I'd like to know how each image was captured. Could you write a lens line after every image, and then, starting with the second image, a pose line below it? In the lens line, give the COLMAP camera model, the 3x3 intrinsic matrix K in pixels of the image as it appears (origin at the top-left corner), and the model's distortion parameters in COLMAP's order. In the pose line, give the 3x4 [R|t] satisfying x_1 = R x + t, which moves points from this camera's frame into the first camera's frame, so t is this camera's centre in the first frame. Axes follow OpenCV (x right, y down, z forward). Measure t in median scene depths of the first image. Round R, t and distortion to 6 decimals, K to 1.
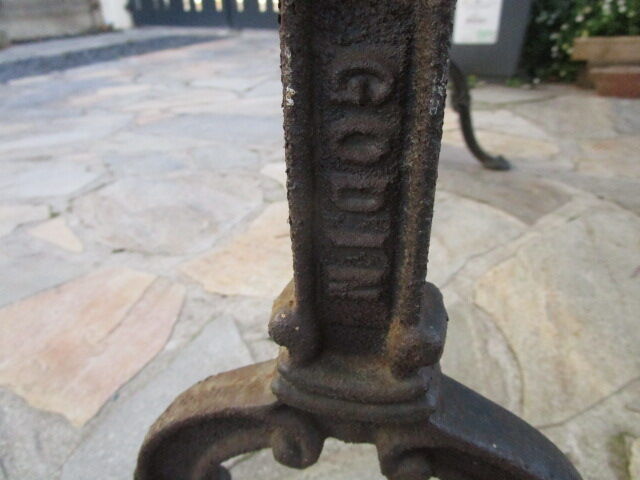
lens RADIAL K [[451.1, 0, 322.6], [0, 451.1, 241.5], [0, 0, 1]] dist [-0.029542, 0.008401]
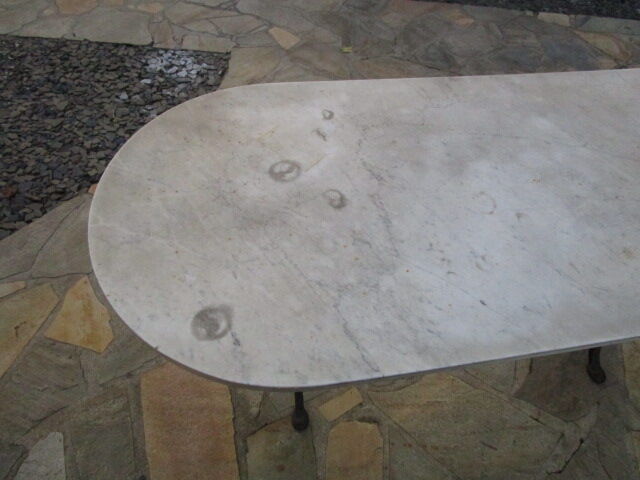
lens RADIAL K [[451.1, 0, 322.5], [0, 451.1, 241.3], [0, 0, 1]] dist [-0.029542, 0.008401]
pose [[0.369765, 0.771458, -0.517809, 0.612798], [-0.516013, 0.633967, 0.576035, -1.007037], [0.772661, 0.054199, 0.632501, -0.678460]]
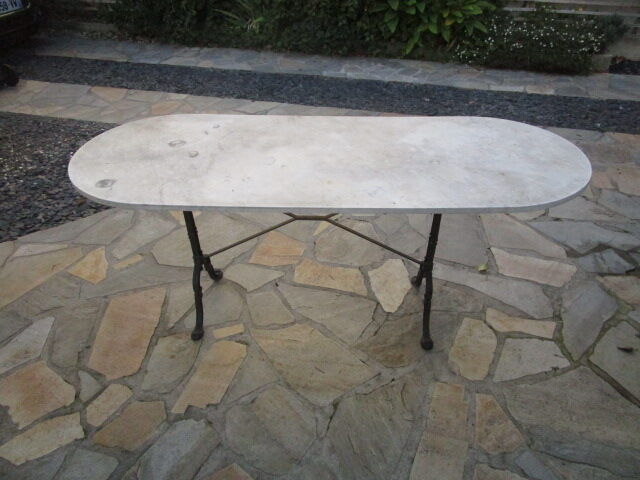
lens RADIAL K [[451.1, 0, 317.4], [0, 451.1, 241.9], [0, 0, 1]] dist [-0.029542, 0.008401]
pose [[0.159242, 0.618814, -0.769227, 1.841122], [-0.480523, 0.729228, 0.487160, -1.430745], [0.862404, 0.292055, 0.413478, -0.263631]]
